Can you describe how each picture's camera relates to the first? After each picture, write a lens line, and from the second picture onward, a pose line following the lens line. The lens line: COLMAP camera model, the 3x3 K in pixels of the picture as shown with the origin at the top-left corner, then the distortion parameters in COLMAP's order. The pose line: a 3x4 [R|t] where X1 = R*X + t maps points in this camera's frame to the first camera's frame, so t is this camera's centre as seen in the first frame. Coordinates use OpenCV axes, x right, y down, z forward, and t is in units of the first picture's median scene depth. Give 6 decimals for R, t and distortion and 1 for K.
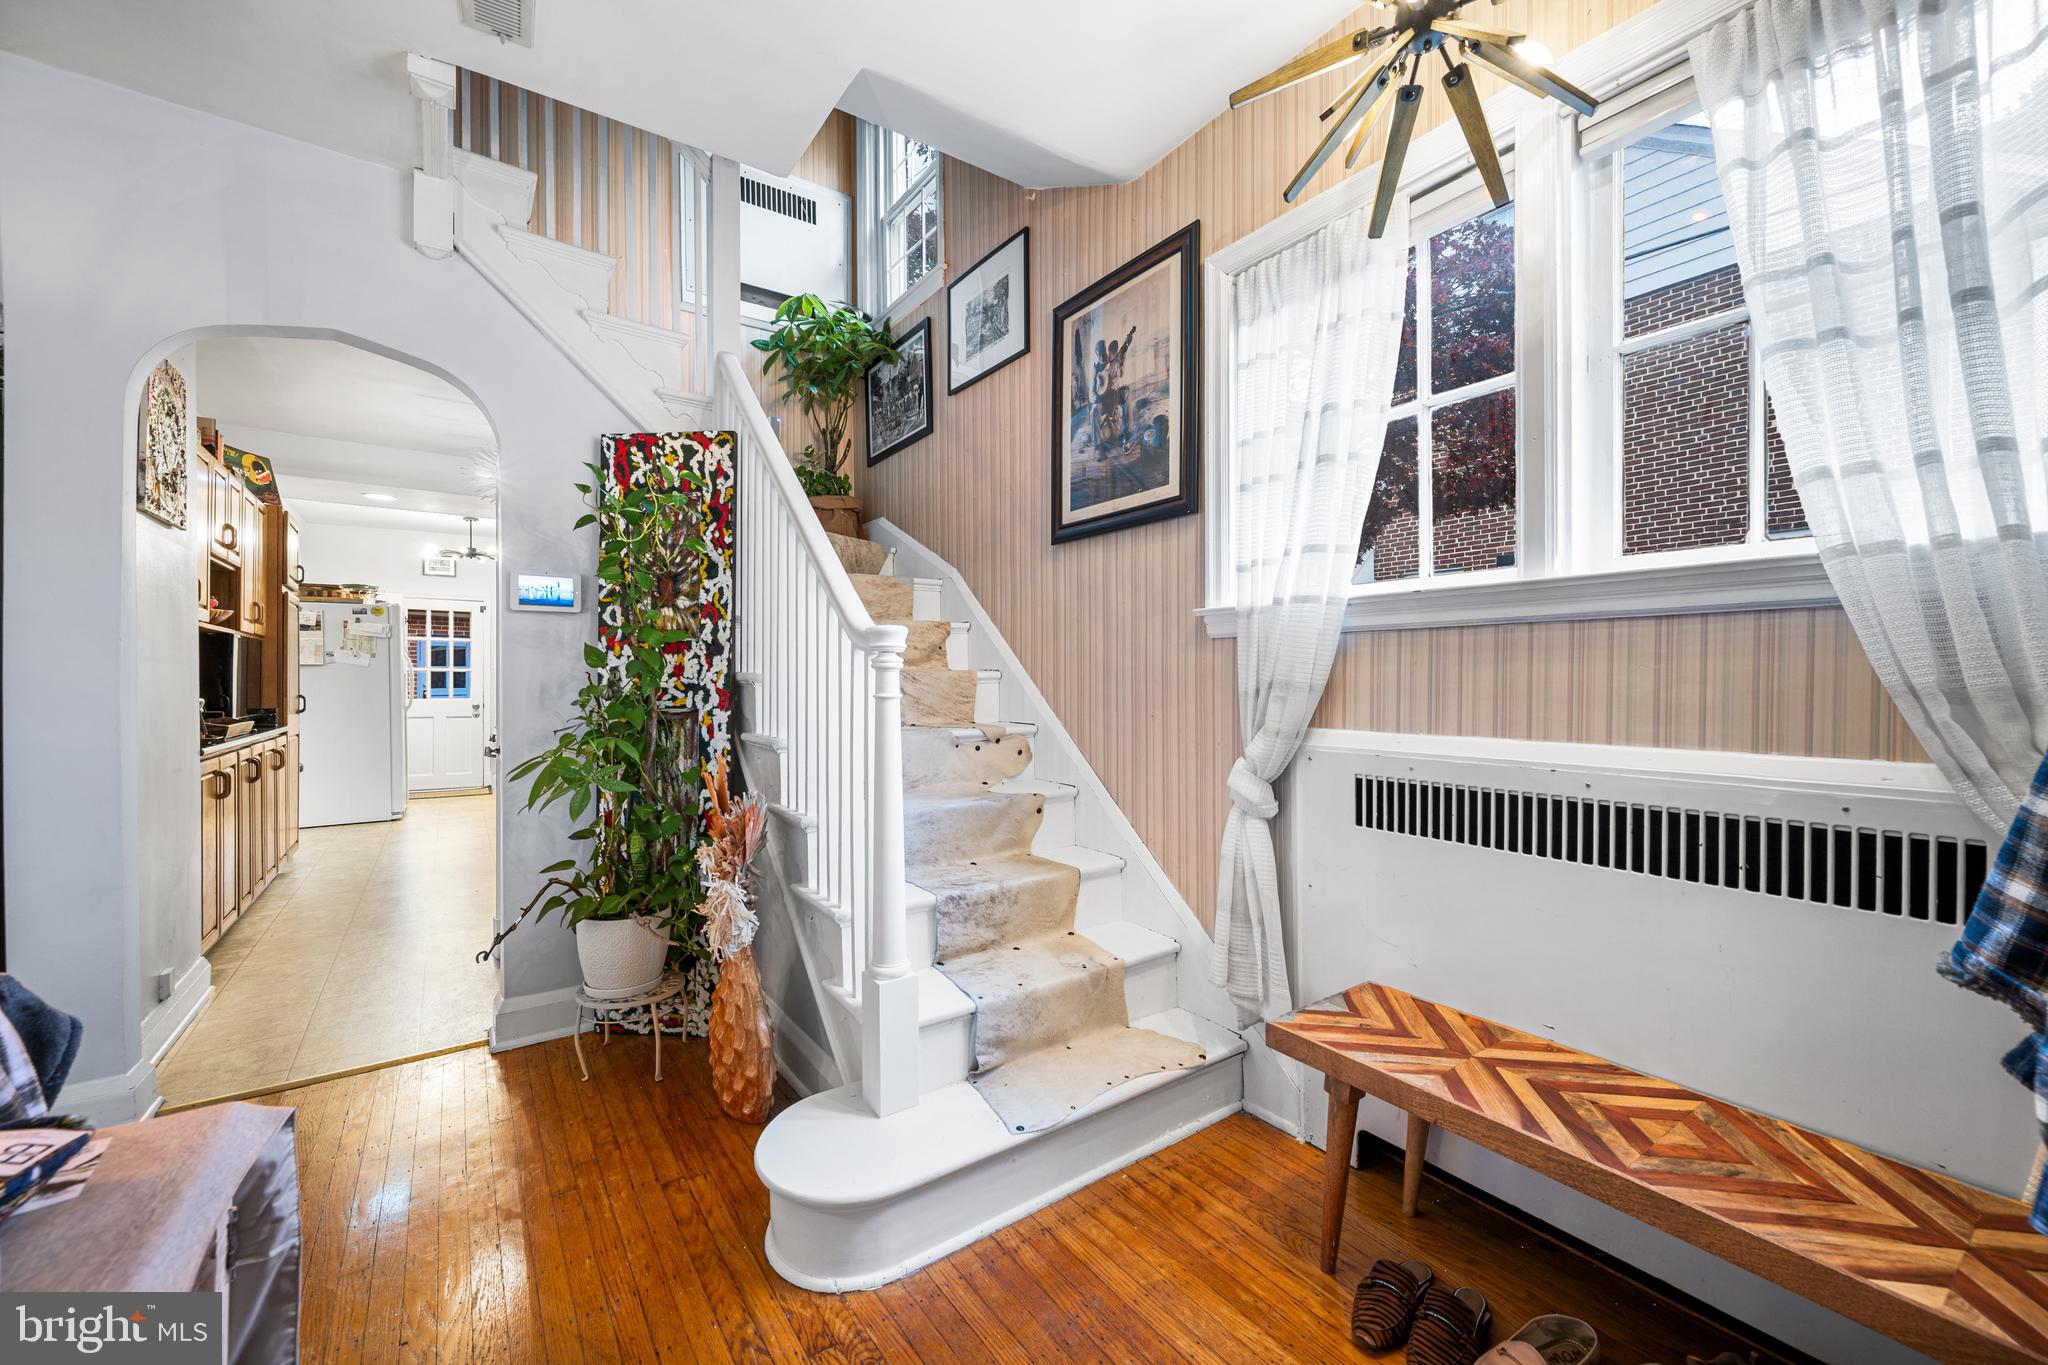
lens RADIAL K [[799.6, 0, 1027.7], [0, 799.6, 680.4], [0, 0, 1]] dist [-0.002523, 0.000244]
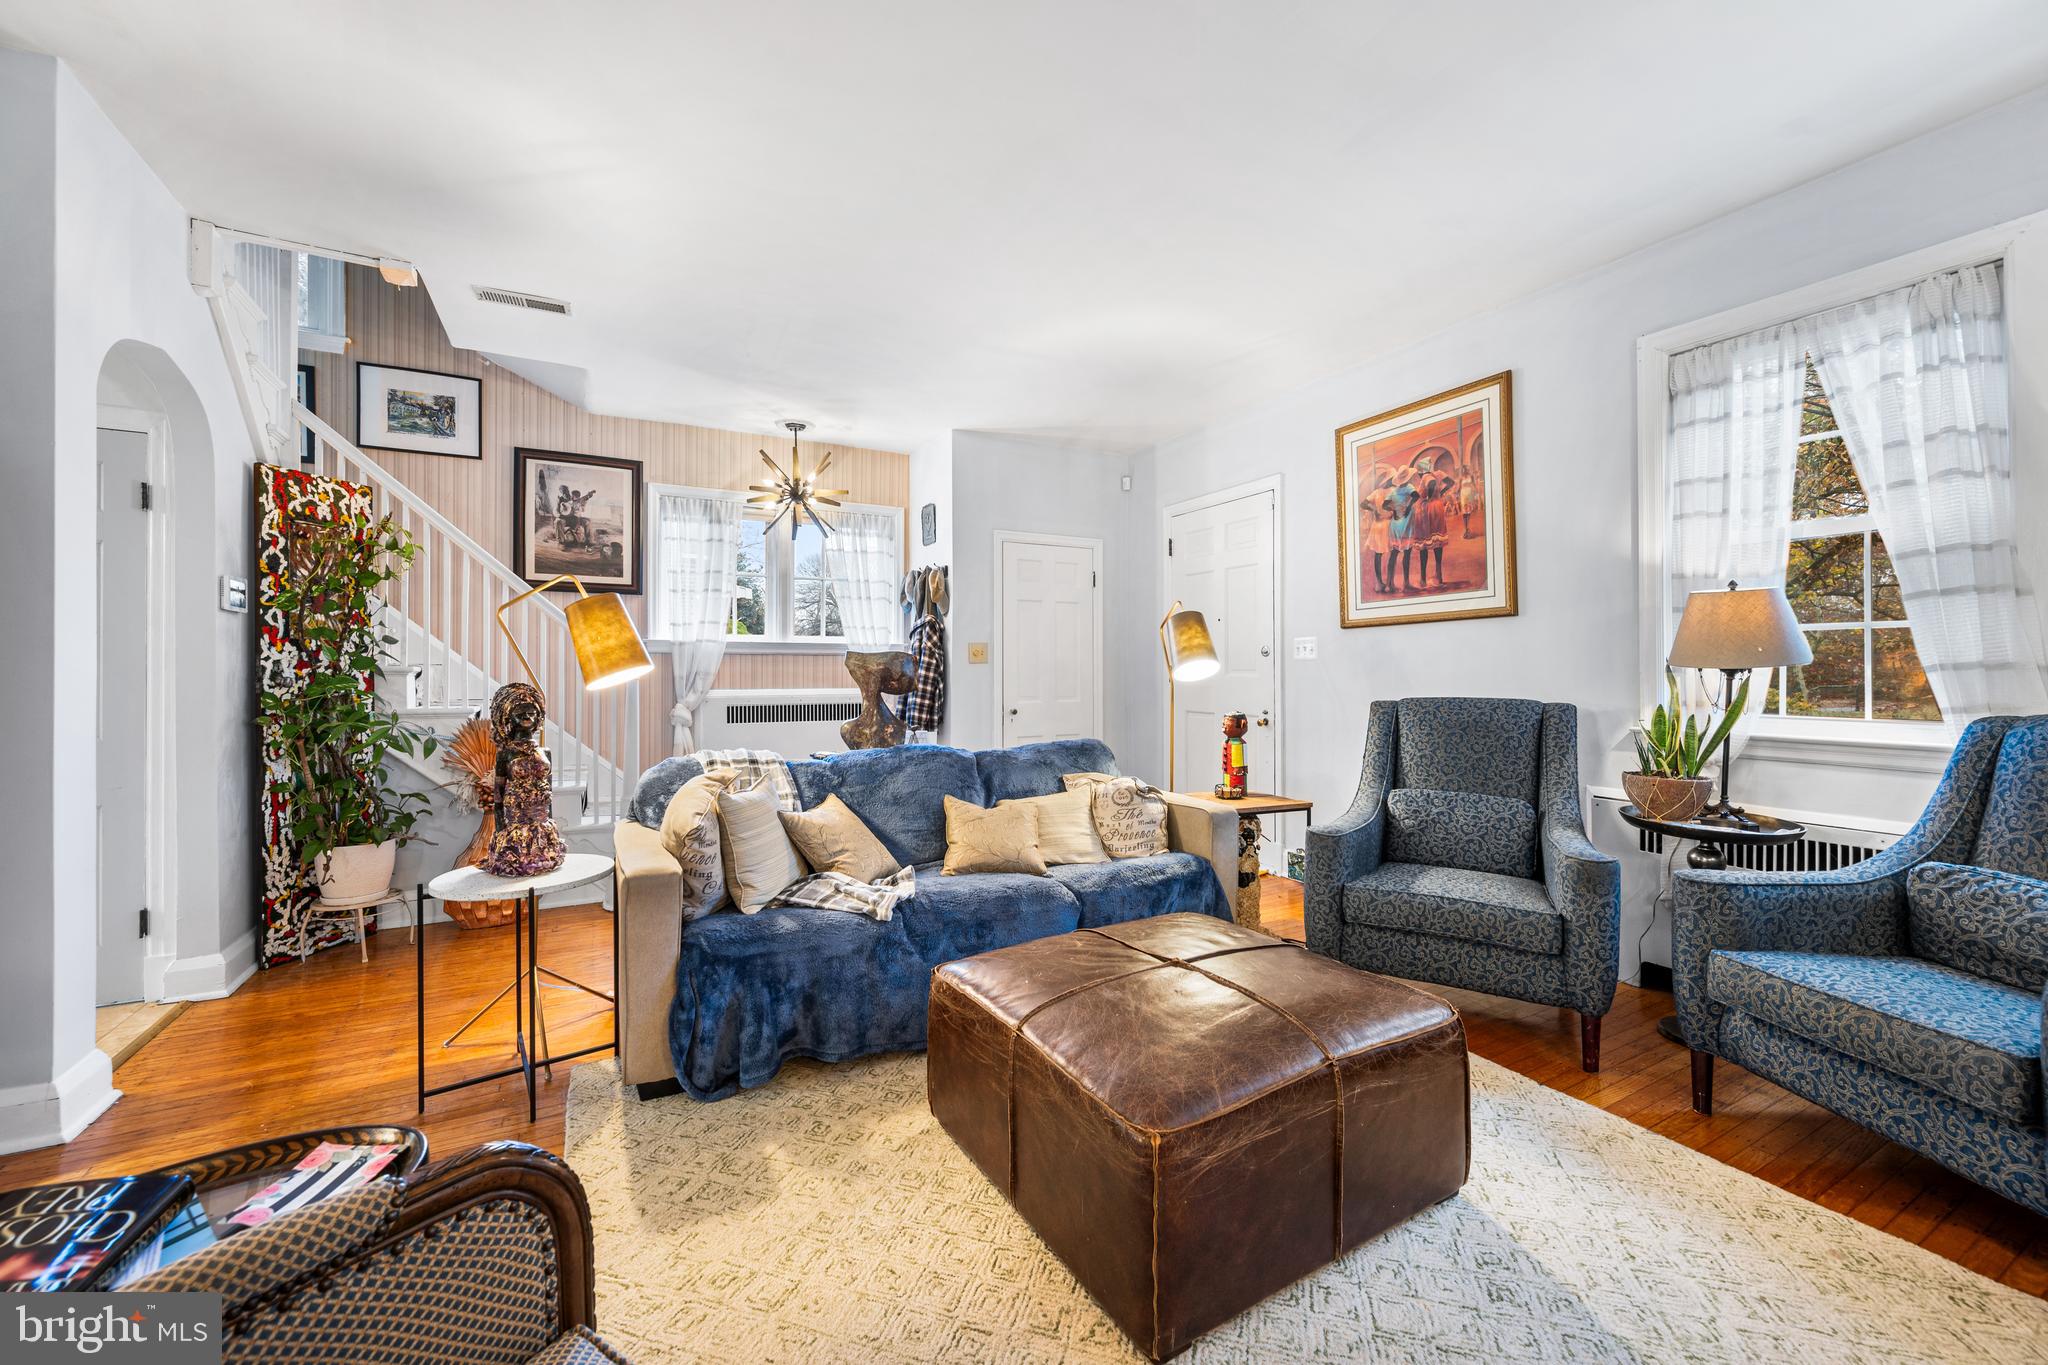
lens RADIAL K [[799.6, 0, 1020.4], [0, 799.6, 670.4], [0, 0, 1]] dist [-0.002523, 0.000244]
pose [[0.124710, 0.001346, 0.992192, -1.572391], [0.003229, 0.999993, -0.001762, 0.003838], [-0.992188, 0.003423, 0.124705, -0.257979]]
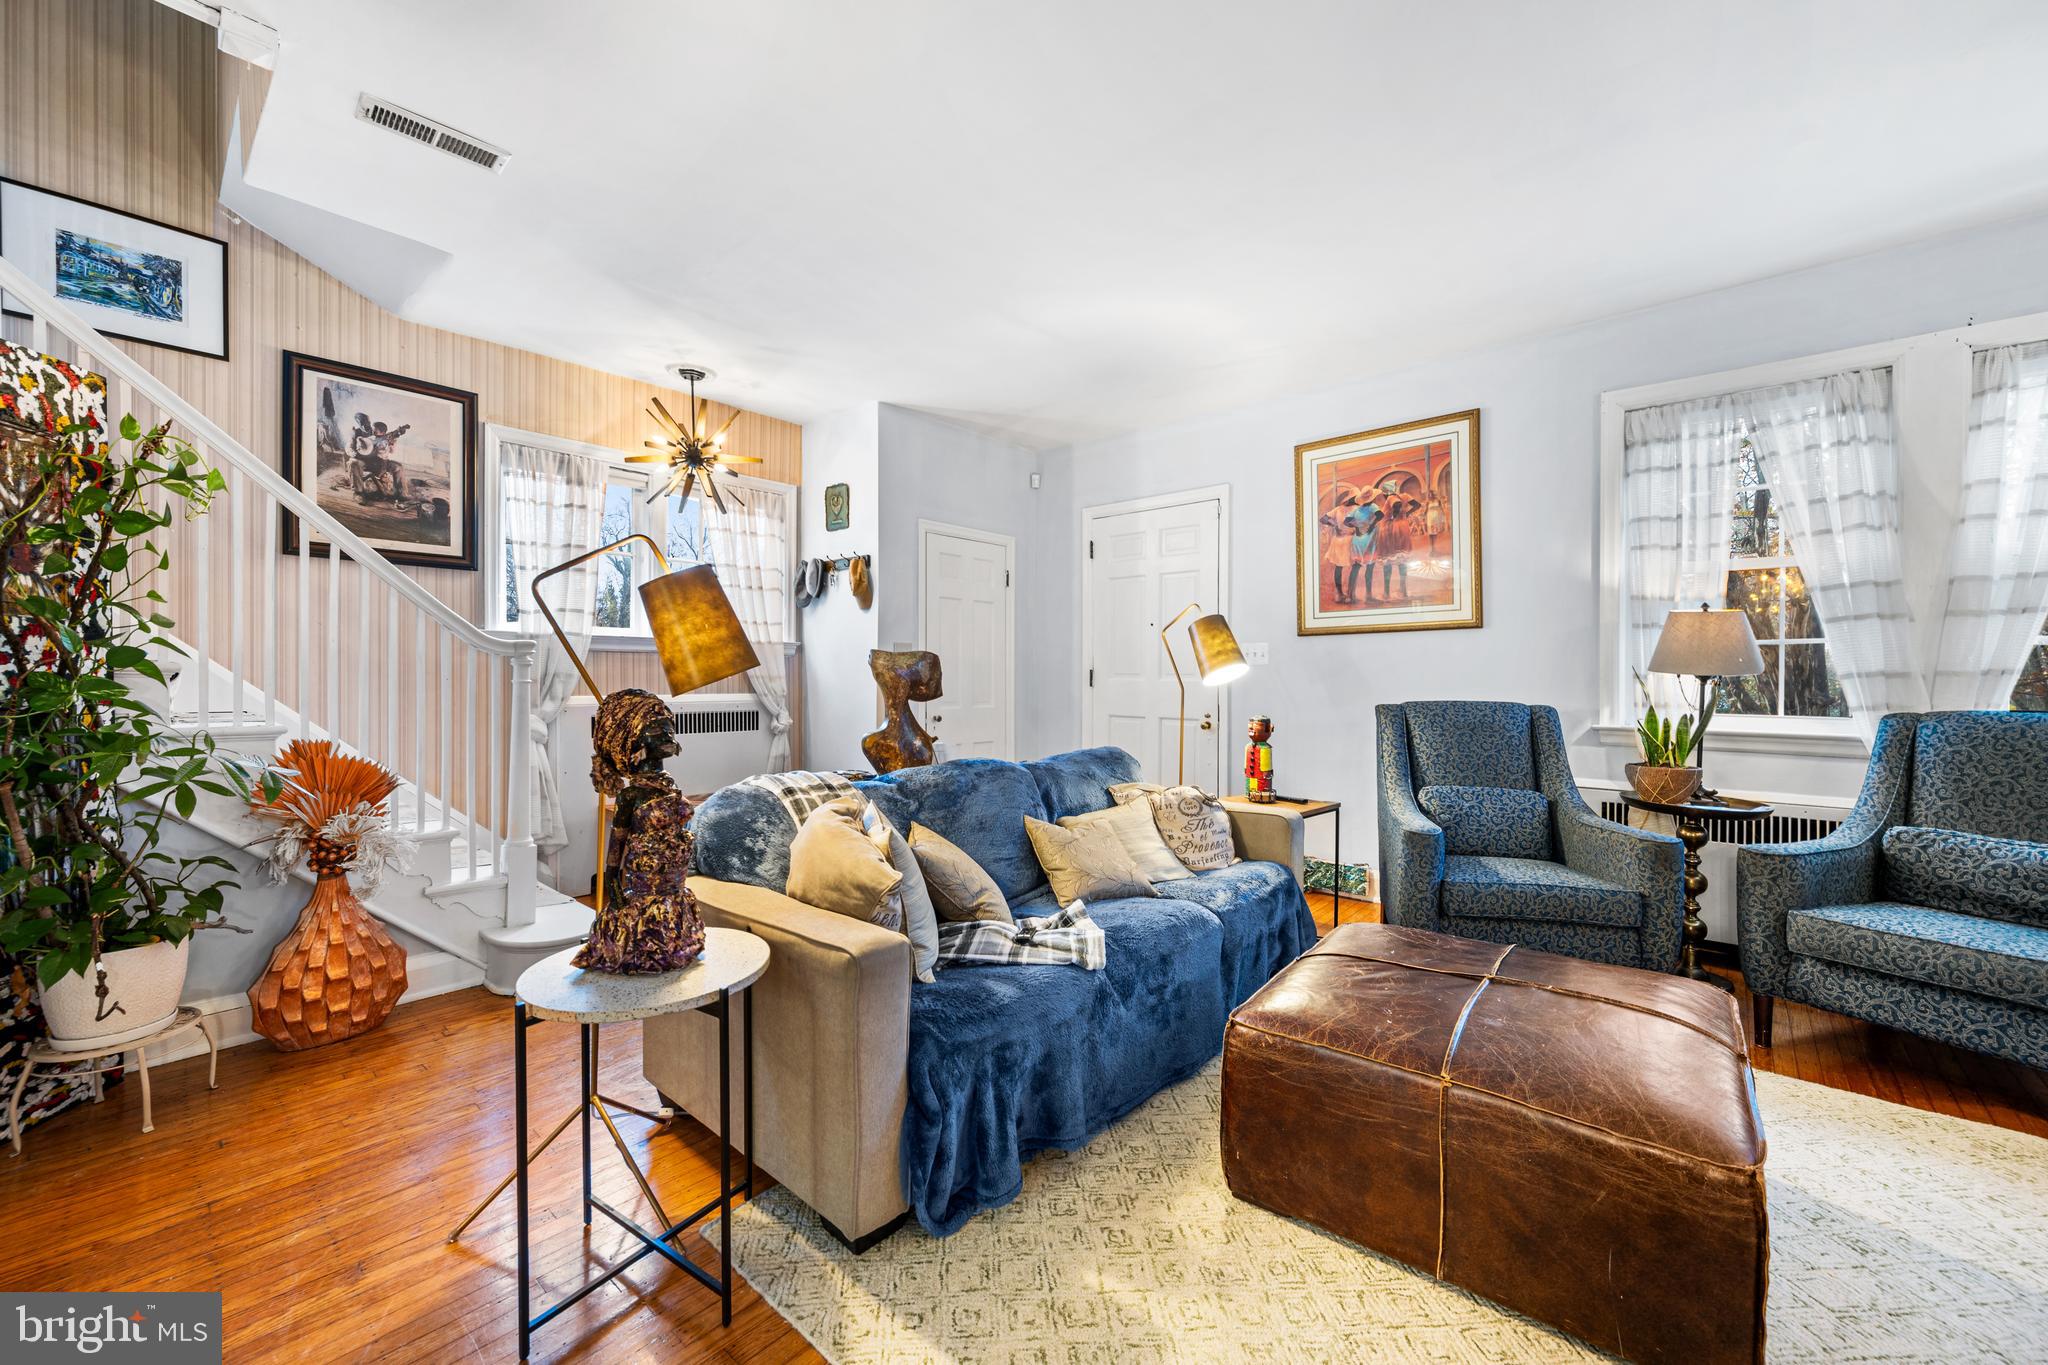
lens RADIAL K [[799.6, 0, 1019.3], [0, 799.6, 683.5], [0, 0, 1]] dist [-0.002523, 0.000244]
pose [[-0.226761, -0.010389, 0.973895, -1.421060], [-0.001644, 0.999946, 0.010285, 0.003660], [-0.973949, 0.000731, -0.226766, 0.242918]]
